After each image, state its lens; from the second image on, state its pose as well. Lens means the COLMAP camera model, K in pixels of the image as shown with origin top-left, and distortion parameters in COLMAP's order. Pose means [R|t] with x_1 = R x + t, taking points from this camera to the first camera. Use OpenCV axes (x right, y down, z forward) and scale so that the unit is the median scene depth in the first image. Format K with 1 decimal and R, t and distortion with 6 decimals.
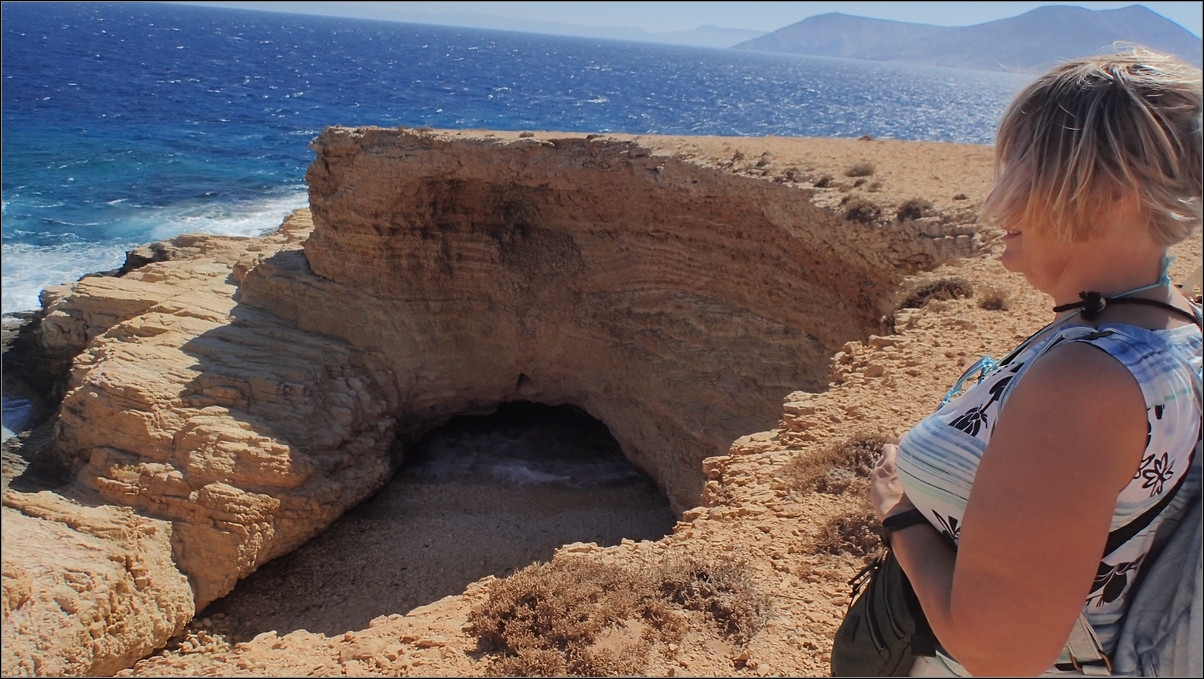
lens RADIAL K [[893.6, 0, 625.8], [0, 893.6, 338.8], [0, 0, 1]] dist [-0.002552, 0.000237]
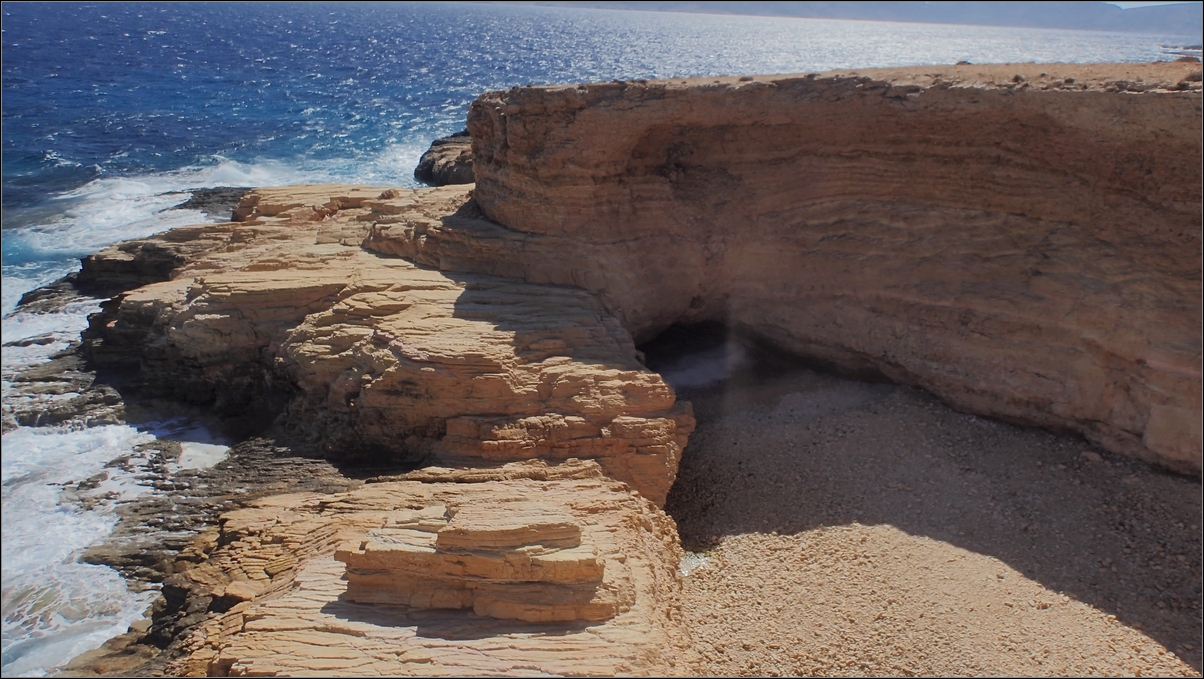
lens RADIAL K [[893.6, 0, 625.8], [0, 893.6, 338.8], [0, 0, 1]] dist [-0.002552, 0.000237]
pose [[0.914076, -0.177379, 0.364694, -0.704696], [0.156368, 0.983893, 0.086620, -0.022239], [-0.374185, -0.022151, 0.927090, -0.013689]]
